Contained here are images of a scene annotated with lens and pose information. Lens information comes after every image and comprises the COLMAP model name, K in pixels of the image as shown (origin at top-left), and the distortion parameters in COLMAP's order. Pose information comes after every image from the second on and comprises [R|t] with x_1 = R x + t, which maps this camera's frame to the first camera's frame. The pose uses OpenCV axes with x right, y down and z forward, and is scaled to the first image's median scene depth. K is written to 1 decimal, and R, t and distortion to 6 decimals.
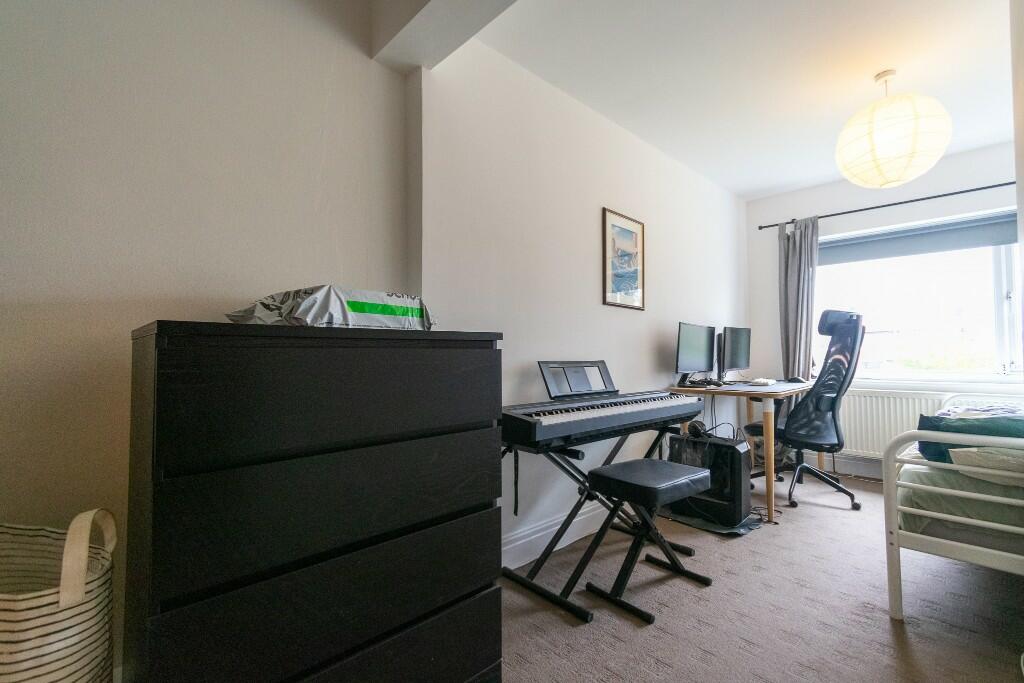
lens RADIAL K [[452.4, 0, 511.6], [0, 452.4, 342.1], [0, 0, 1]] dist [0.004147, 0.000416]
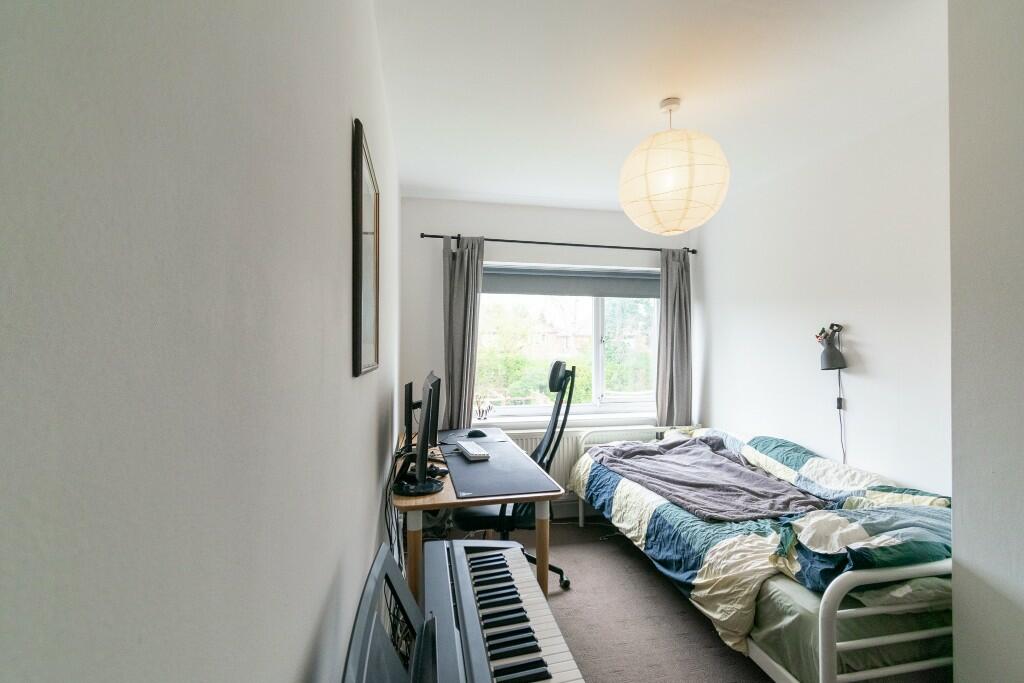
lens RADIAL K [[452.4, 0, 509.7], [0, 452.4, 337.1], [0, 0, 1]] dist [0.004147, 0.000416]
pose [[0.552792, 0.018257, 0.833119, -0.028684], [-0.028543, 0.999588, -0.002965, -0.081796], [-0.832830, -0.022141, 0.553085, 0.463058]]
